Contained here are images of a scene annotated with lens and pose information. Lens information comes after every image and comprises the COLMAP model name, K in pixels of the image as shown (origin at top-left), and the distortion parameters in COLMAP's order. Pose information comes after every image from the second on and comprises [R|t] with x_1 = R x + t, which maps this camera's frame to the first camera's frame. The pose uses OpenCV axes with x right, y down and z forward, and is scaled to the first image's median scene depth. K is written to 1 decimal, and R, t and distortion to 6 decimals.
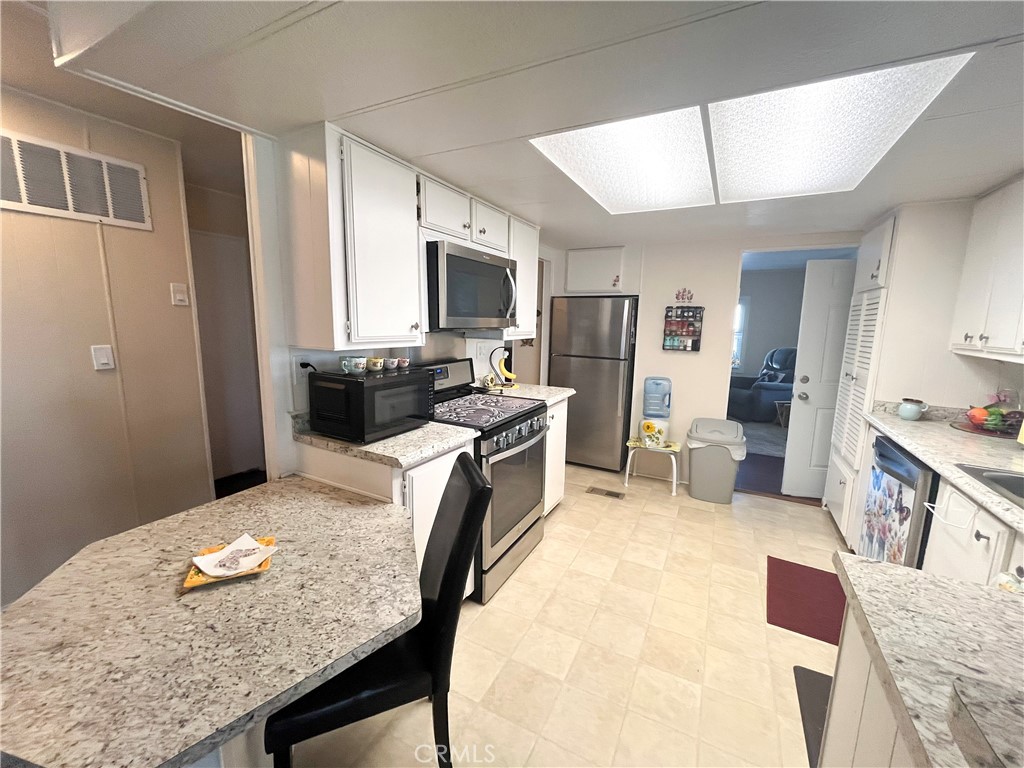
lens RADIAL K [[412.6, 0, 507.7], [0, 412.6, 385.4], [0, 0, 1]] dist [-0.003909, 0.000404]
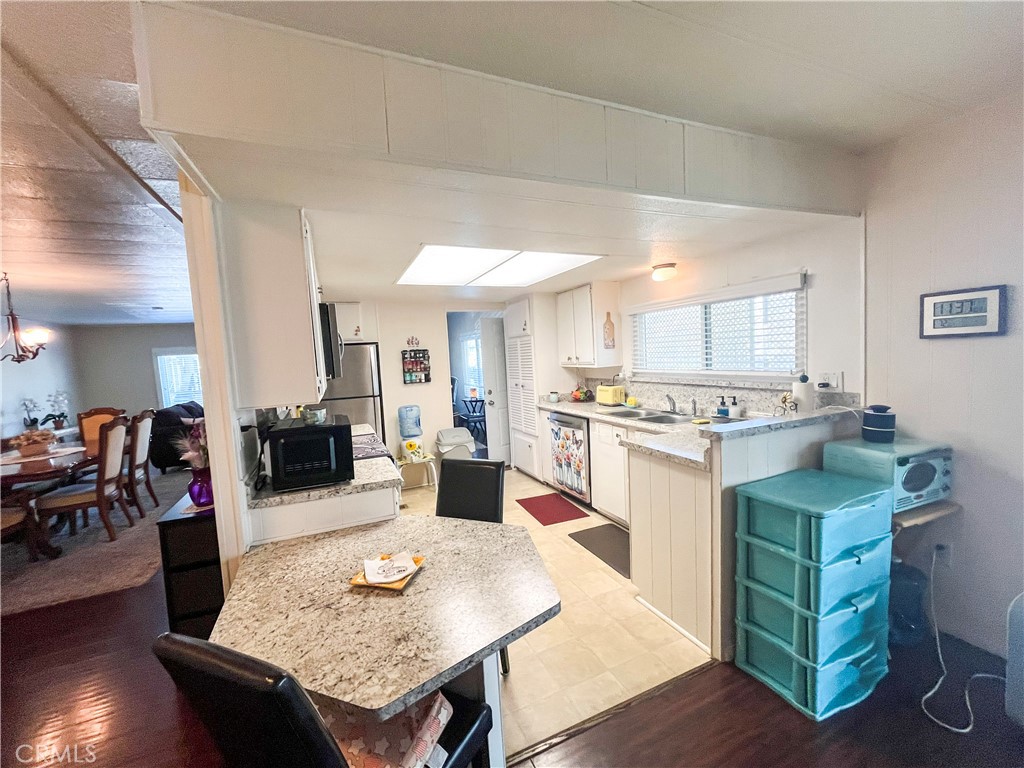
lens RADIAL K [[412.6, 0, 507.1], [0, 412.6, 384.7], [0, 0, 1]] dist [-0.003909, 0.000404]
pose [[0.617058, -0.108412, 0.779414, -0.567435], [0.185909, 0.982511, -0.010522, -0.016896], [-0.764642, 0.151393, 0.626420, -0.048026]]
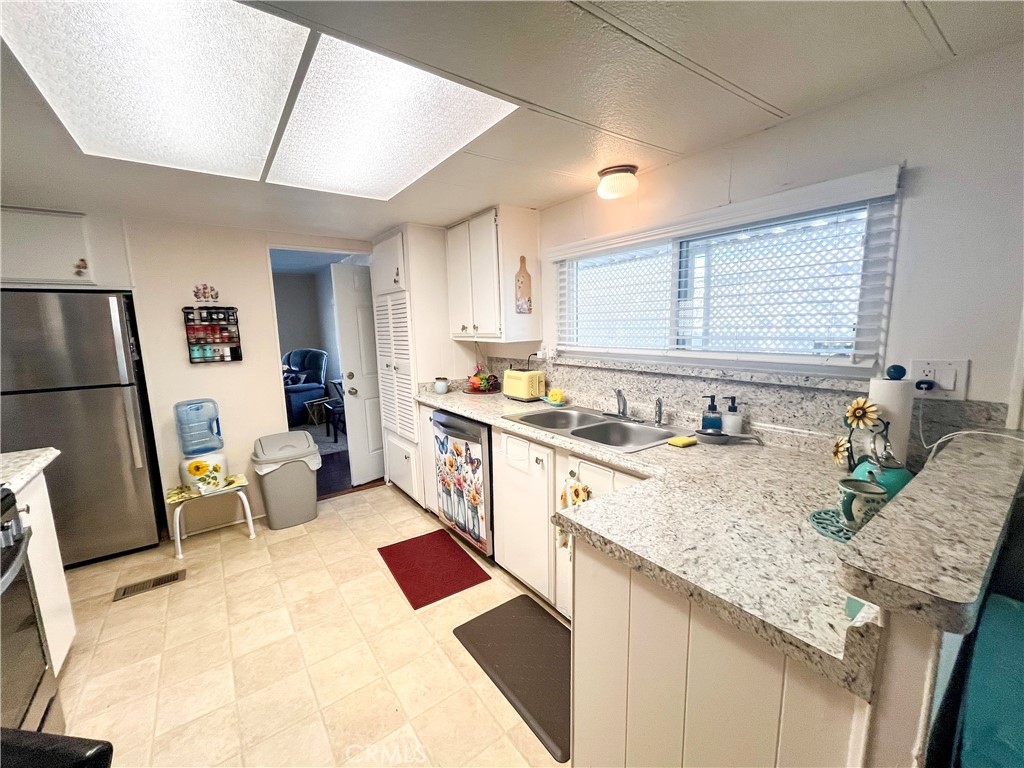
lens RADIAL K [[412.6, 0, 507.6], [0, 412.6, 385.8], [0, 0, 1]] dist [-0.003909, 0.000404]
pose [[0.430941, -0.161040, 0.887894, -0.070745], [0.172814, 0.980463, 0.093954, -0.023193], [-0.885678, 0.112952, 0.450351, 0.197611]]
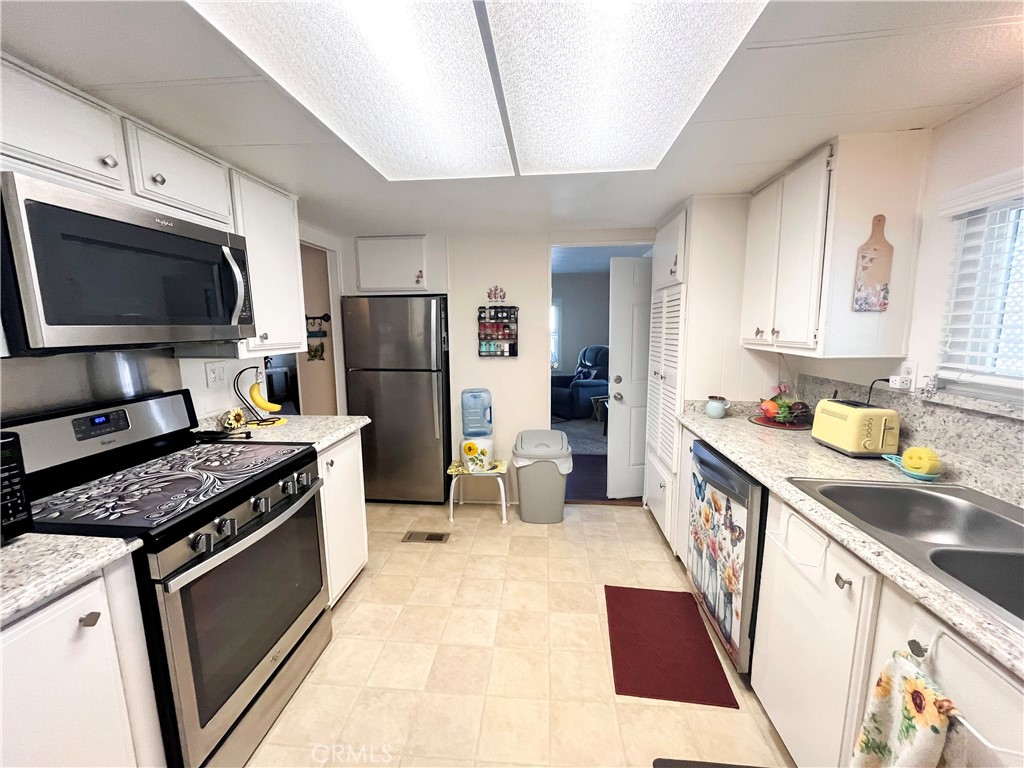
lens RADIAL K [[412.6, 0, 508.3], [0, 412.6, 385.6], [0, 0, 1]] dist [-0.003909, 0.000404]
pose [[0.922006, -0.081455, 0.378510, 0.134832], [0.085442, 0.996323, 0.006281, -0.035138], [-0.377630, 0.026549, 0.925576, 0.237502]]
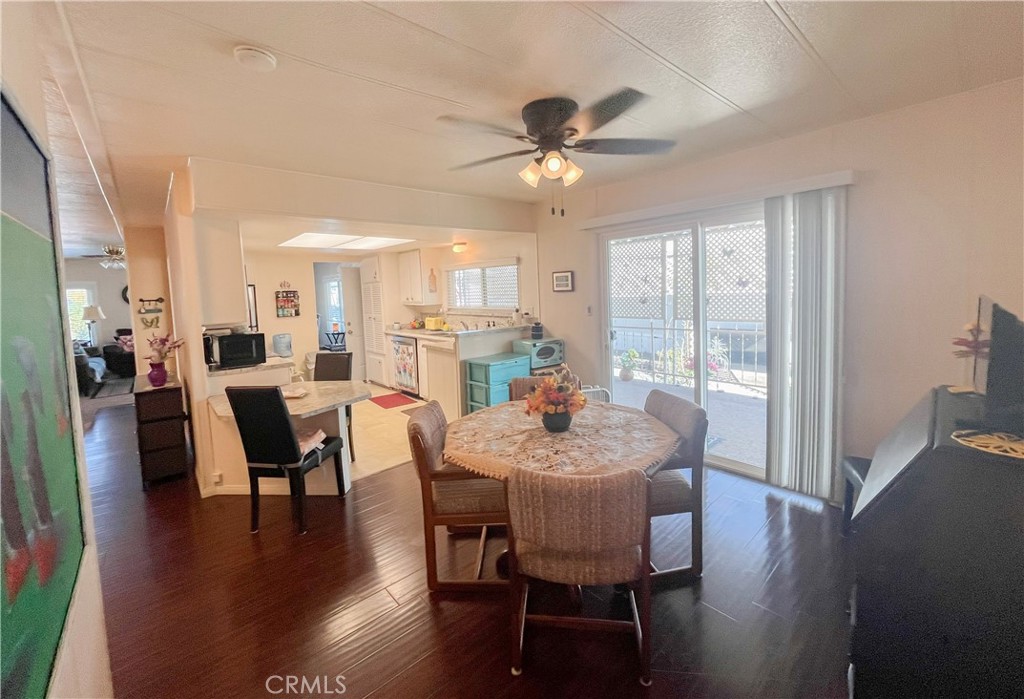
lens RADIAL K [[412.7, 0, 506.1], [0, 412.7, 316.0], [0, 0, 1]] dist [-0.000594, -0.000045]
pose [[0.348991, -0.094007, 0.932399, -1.126314], [0.189098, 0.981554, 0.028184, 0.044729], [-0.917849, 0.166479, 0.360330, -0.568493]]
